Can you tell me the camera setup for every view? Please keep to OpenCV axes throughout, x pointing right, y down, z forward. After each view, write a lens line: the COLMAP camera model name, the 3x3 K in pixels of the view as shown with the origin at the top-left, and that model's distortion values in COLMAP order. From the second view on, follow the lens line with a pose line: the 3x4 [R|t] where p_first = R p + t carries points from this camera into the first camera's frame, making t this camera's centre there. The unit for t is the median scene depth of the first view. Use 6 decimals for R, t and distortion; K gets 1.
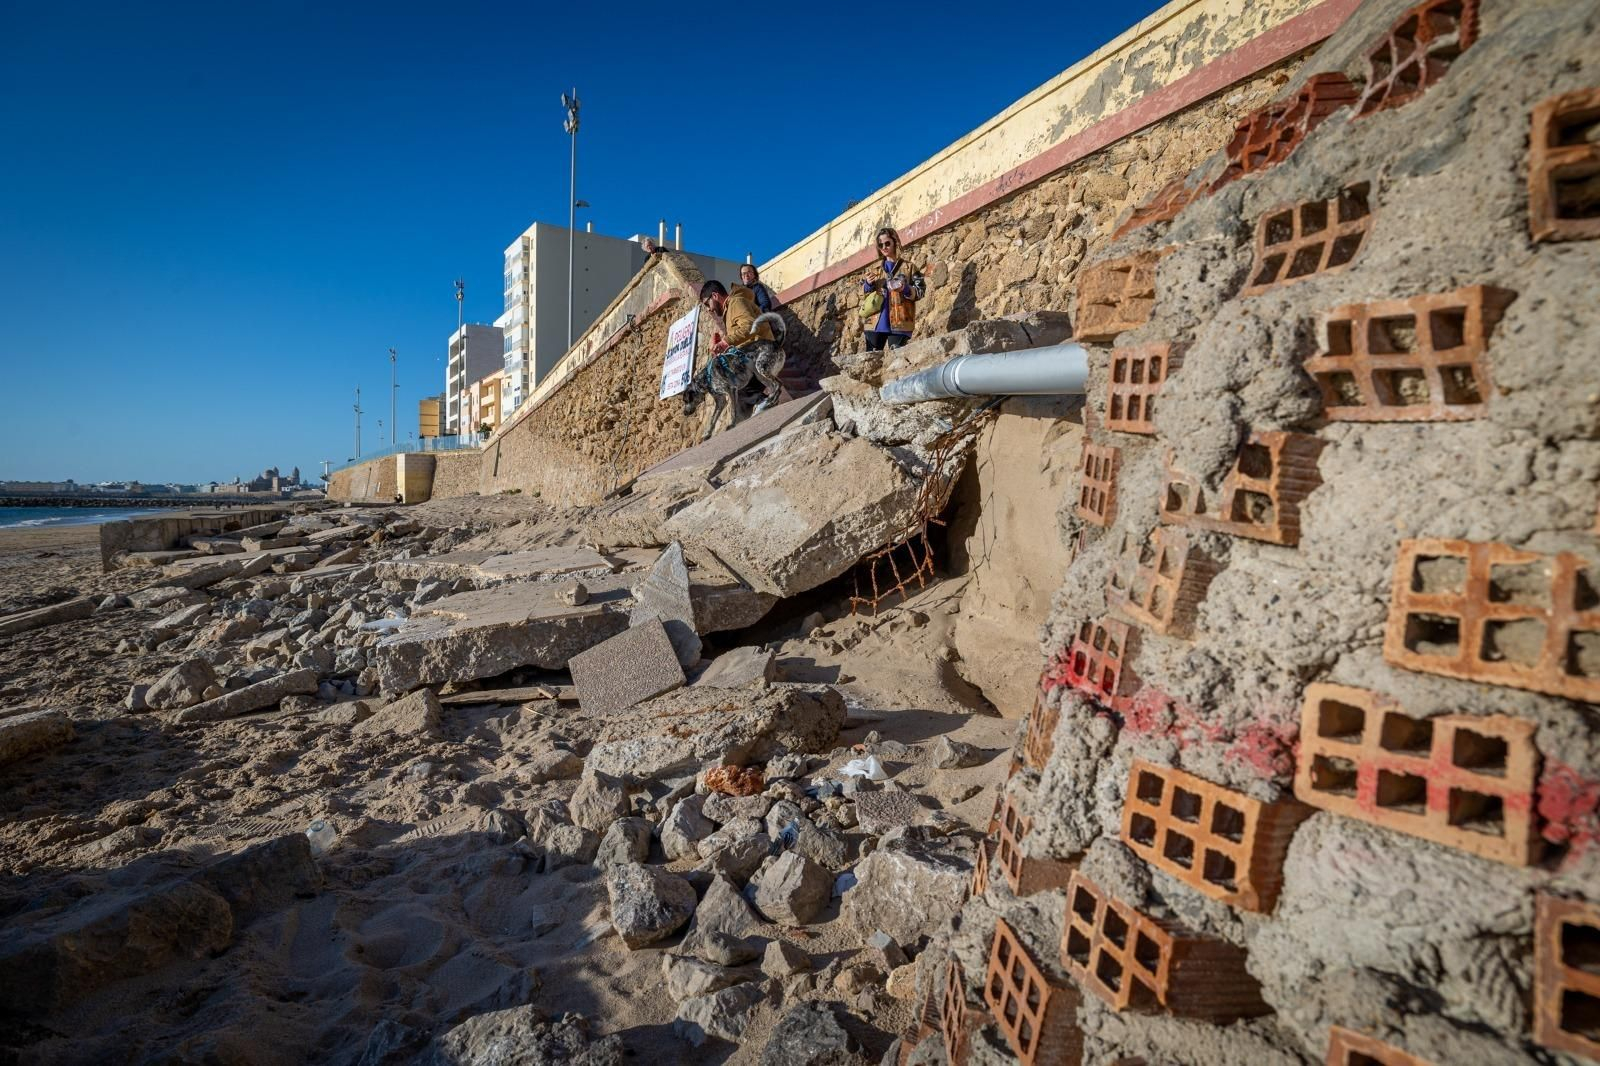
lens RADIAL K [[865.0, 0, 798.7], [0, 865.0, 526.1], [0, 0, 1]] dist [-0.002149, 0.000383]
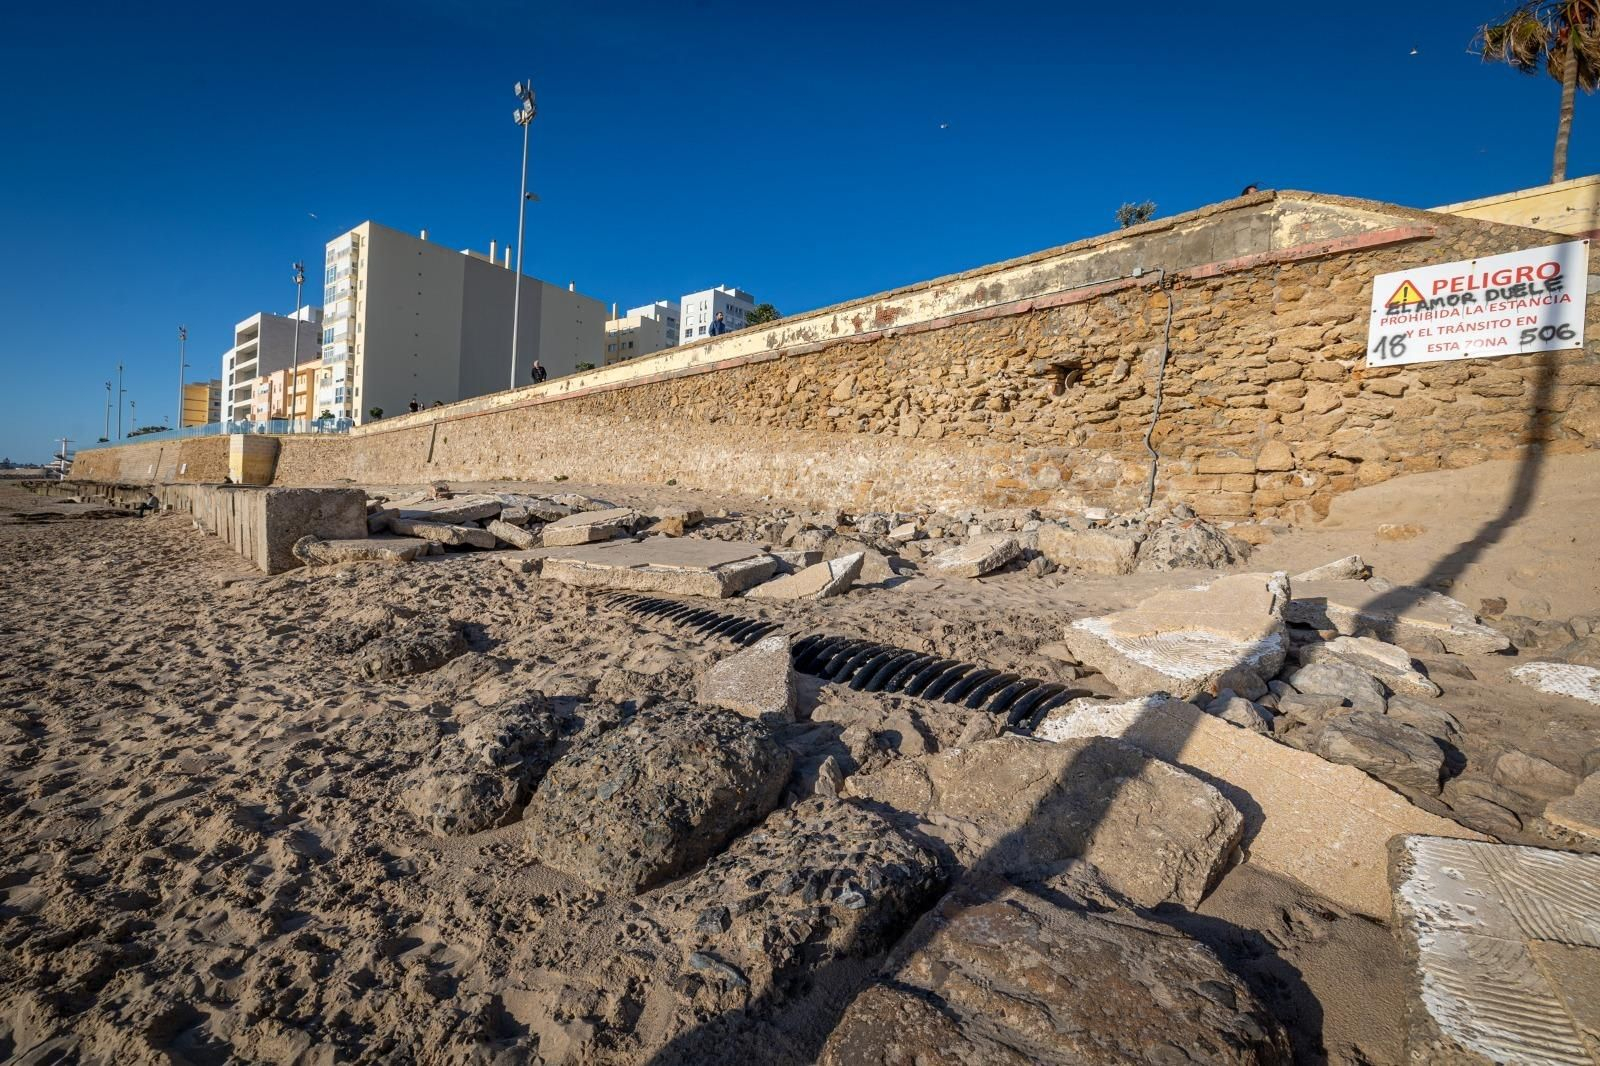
lens RADIAL K [[689.8, 0, 790.7], [0, 689.8, 522.3], [0, 0, 1]] dist [0.000408, -0.000067]
pose [[0.944848, 0.030873, 0.326052, -1.360633], [-0.029097, 0.999523, -0.010326, 0.028627], [-0.326215, 0.000269, 0.945296, 0.915550]]
